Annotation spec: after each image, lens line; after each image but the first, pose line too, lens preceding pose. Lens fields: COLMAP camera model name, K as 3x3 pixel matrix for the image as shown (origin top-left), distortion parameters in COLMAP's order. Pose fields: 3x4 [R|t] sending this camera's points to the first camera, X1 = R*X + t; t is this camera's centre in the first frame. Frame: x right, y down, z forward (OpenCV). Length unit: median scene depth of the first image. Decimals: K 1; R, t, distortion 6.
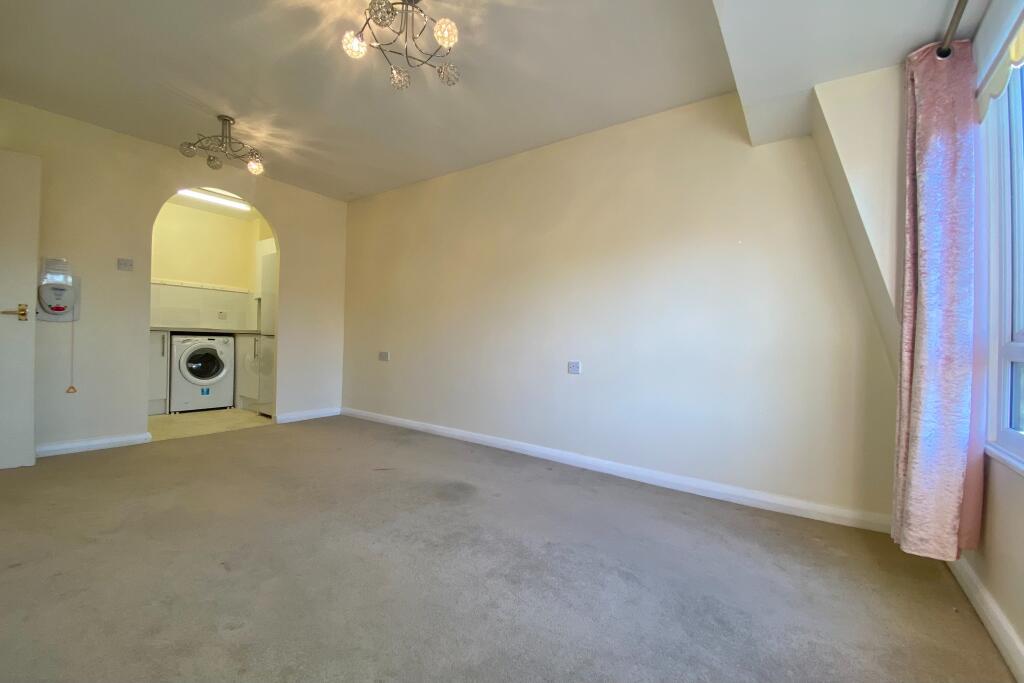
lens RADIAL K [[409.1, 0, 510.5], [0, 409.1, 343.4], [0, 0, 1]] dist [0.033629, -0.028123]
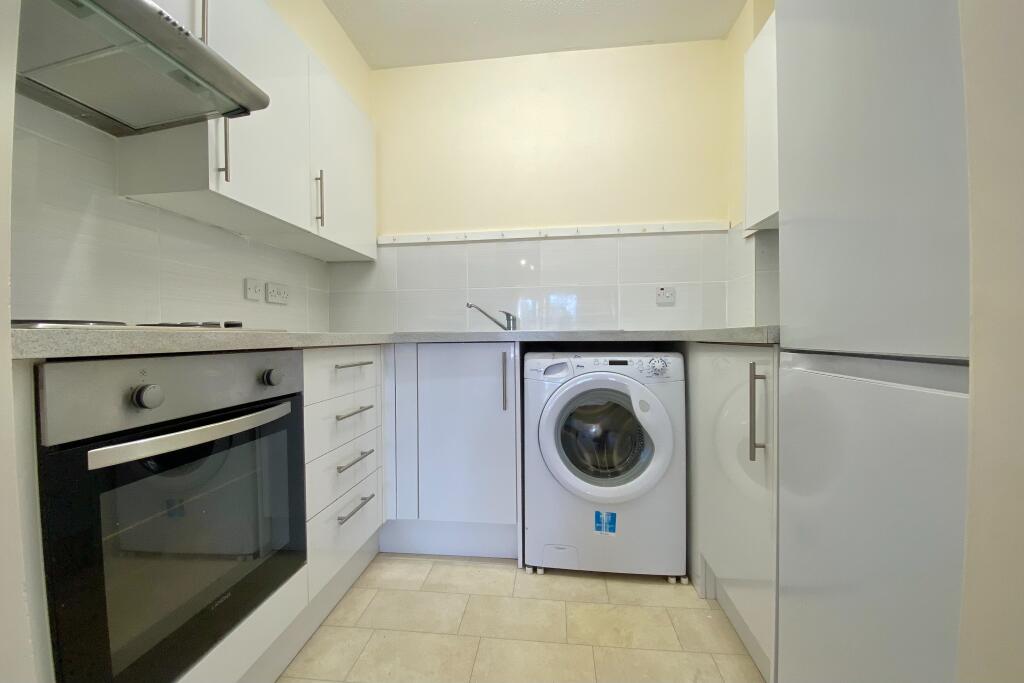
lens RADIAL K [[409.1, 0, 510.5], [0, 409.1, 343.4], [0, 0, 1]] dist [0.033629, -0.028123]
pose [[0.475935, -0.021330, -0.879222, -0.483589], [0.013871, 0.999764, -0.016746, -0.021138], [0.879371, -0.004226, 0.476118, 0.778862]]
